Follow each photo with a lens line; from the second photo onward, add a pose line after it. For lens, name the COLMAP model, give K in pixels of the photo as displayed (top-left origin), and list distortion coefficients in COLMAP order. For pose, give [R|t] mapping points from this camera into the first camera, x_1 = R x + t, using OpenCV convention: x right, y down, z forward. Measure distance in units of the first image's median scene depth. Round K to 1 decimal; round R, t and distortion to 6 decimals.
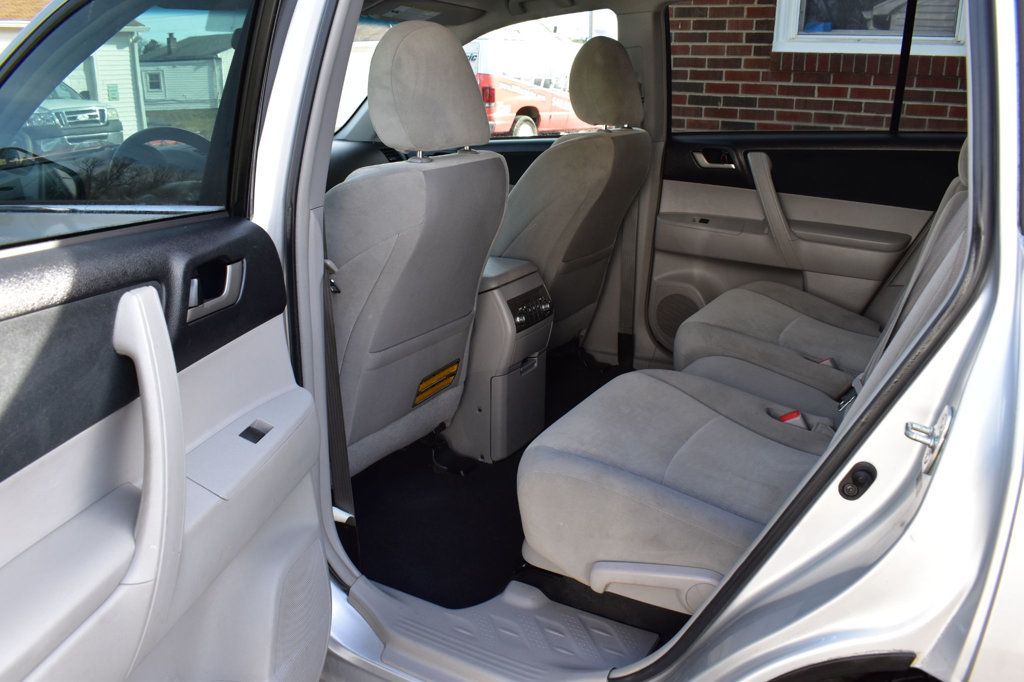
lens RADIAL K [[798.3, 0, 485.5], [0, 798.3, 349.4], [0, 0, 1]] dist [-0.095741, 0.011996]
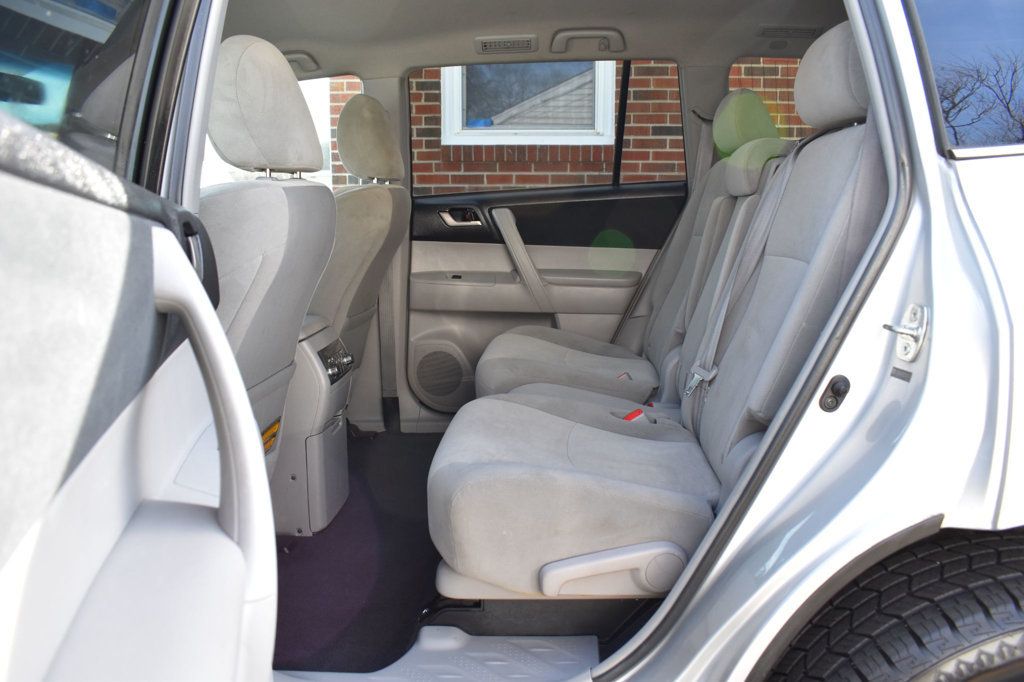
lens RADIAL K [[798.3, 0, 501.4], [0, 798.3, 346.4], [0, 0, 1]] dist [-0.095741, 0.011996]
pose [[0.887925, -0.084714, 0.452120, -0.161873], [0.149677, 0.982615, -0.109840, 0.053828], [-0.434955, 0.165202, 0.885168, 0.066442]]
